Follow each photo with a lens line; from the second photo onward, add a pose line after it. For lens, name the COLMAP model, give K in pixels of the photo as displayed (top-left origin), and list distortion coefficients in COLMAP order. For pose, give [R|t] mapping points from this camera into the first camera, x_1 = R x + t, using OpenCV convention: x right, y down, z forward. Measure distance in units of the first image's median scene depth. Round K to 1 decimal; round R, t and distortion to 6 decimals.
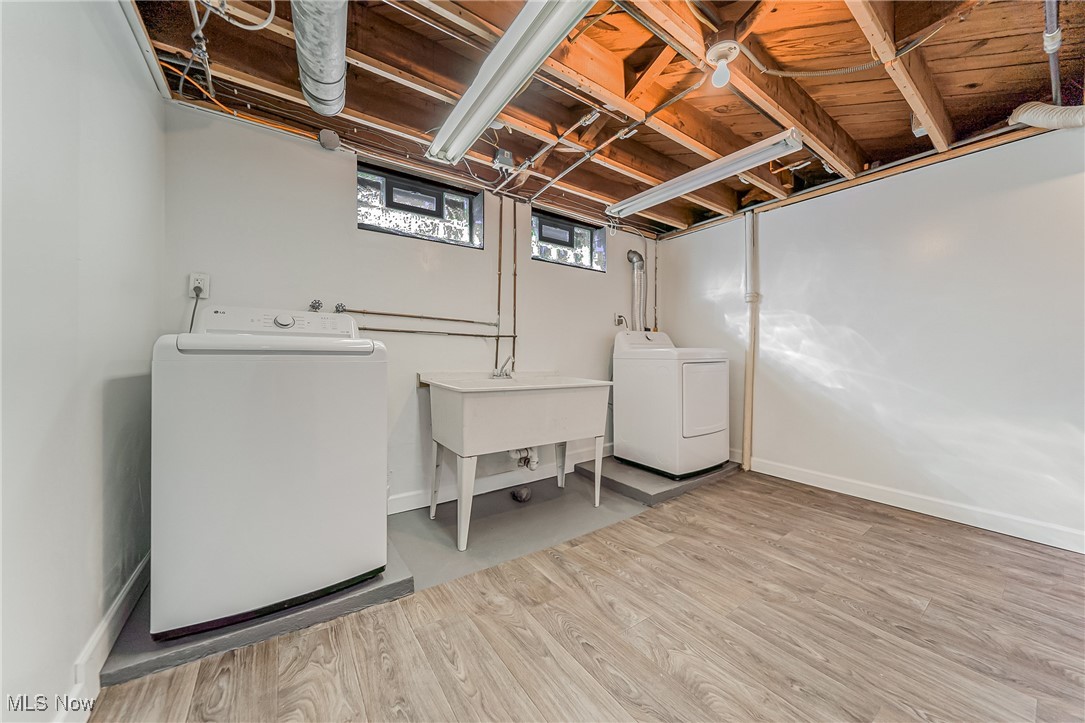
lens RADIAL K [[381.0, 0, 538.7], [0, 381.0, 358.1], [0, 0, 1]] dist [-0.008145, 0.001144]
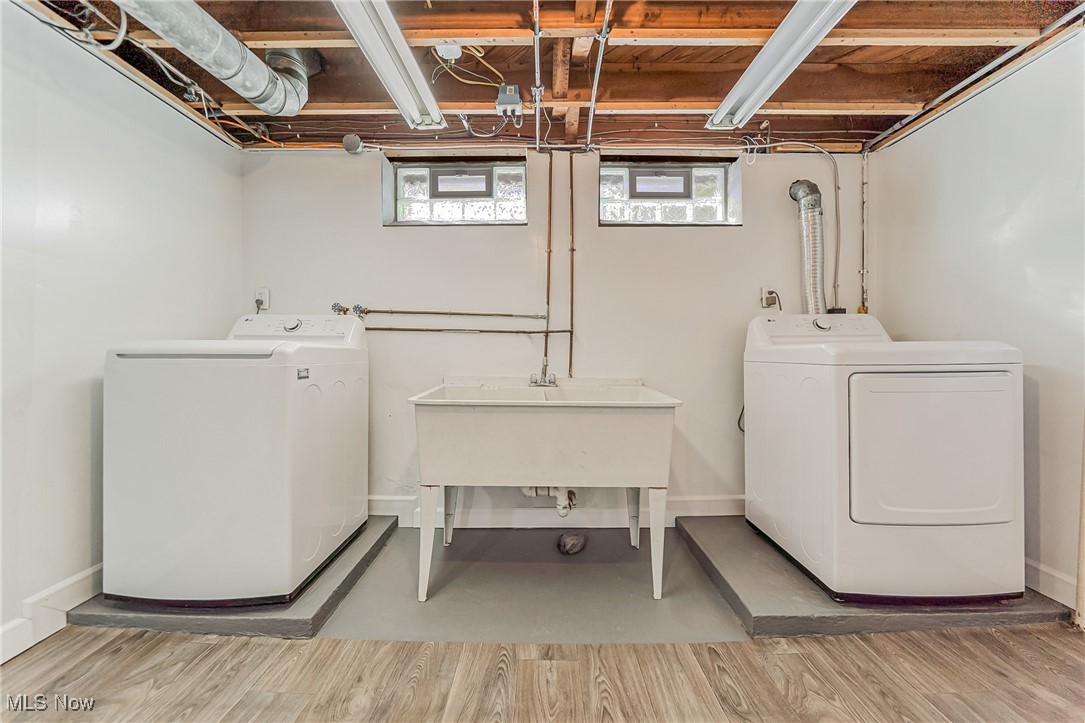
lens RADIAL K [[381.0, 0, 542.0], [0, 381.0, 354.4], [0, 0, 1]] dist [-0.008145, 0.001144]
pose [[0.812030, 0.000715, -0.583615, 0.349593], [-0.001435, 0.999999, -0.000770, -0.010247], [0.583613, 0.001463, 0.812030, 0.366730]]
